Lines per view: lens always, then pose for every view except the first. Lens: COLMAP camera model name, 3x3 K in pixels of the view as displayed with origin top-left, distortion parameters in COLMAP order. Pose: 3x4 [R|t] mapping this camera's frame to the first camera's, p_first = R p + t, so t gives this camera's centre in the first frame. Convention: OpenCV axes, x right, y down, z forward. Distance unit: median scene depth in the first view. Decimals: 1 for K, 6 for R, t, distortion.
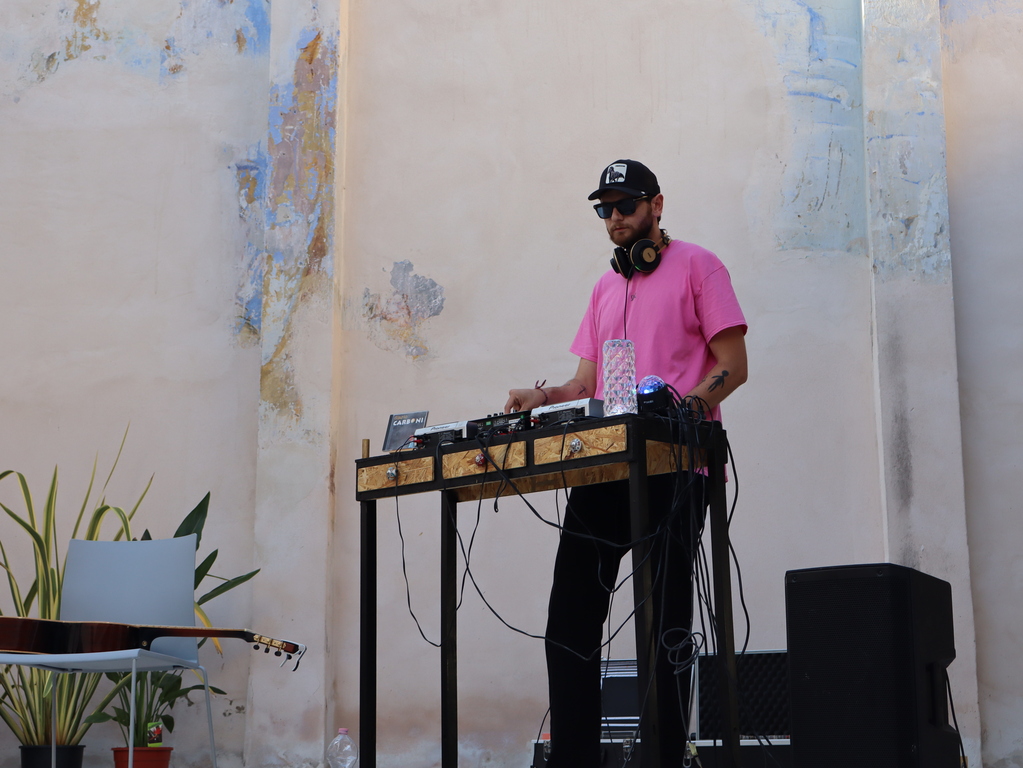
lens RADIAL K [[1850.3, 0, 511.5], [0, 1850.3, 384.0], [0, 0, 1]] dist [-0.009979, 0.006822]
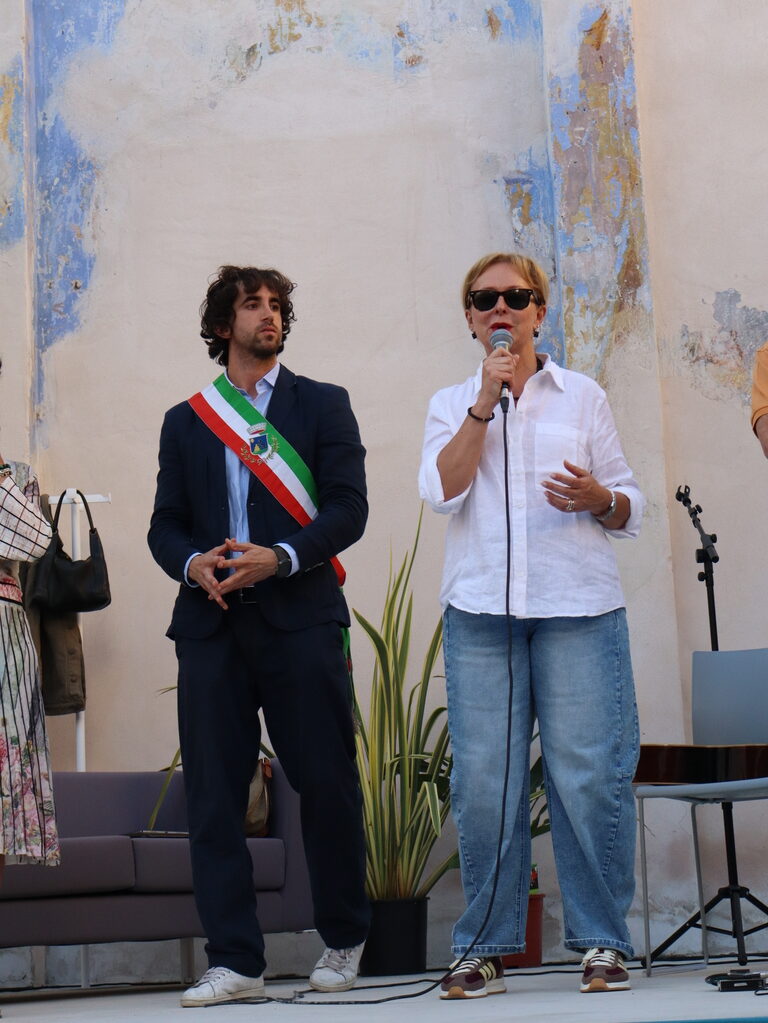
lens RADIAL K [[2247.5, 0, 380.3], [0, 2247.5, 523.9], [0, 0, 1]] dist [0.025511, -0.219661]
pose [[0.997412, -0.037111, 0.061573, -0.275209], [0.035491, 0.999000, 0.027192, 0.003931], [-0.062521, -0.024936, 0.997732, 0.019943]]
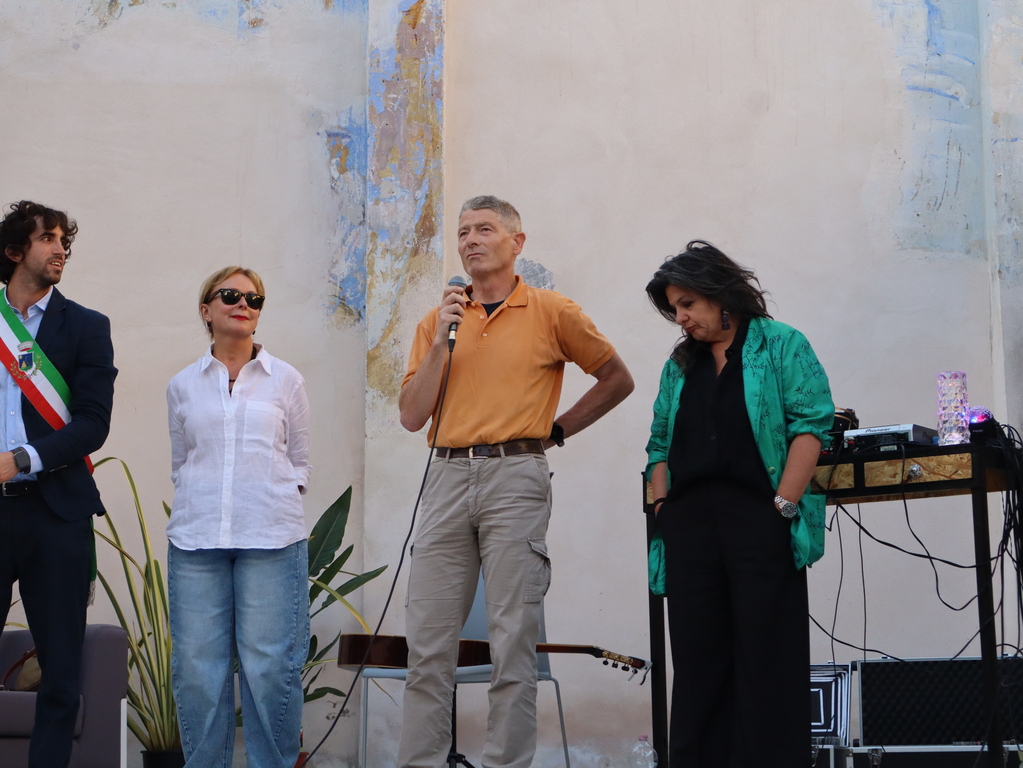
lens RADIAL K [[2248.6, 0, 511.5], [0, 2248.6, 384.0], [0, 0, 1]] dist [-0.001253, -0.085438]
pose [[0.985820, 0.028476, 0.165371, -0.246317], [-0.033679, 0.999019, 0.028747, -0.027621], [-0.164391, -0.033909, 0.985812, -0.140794]]
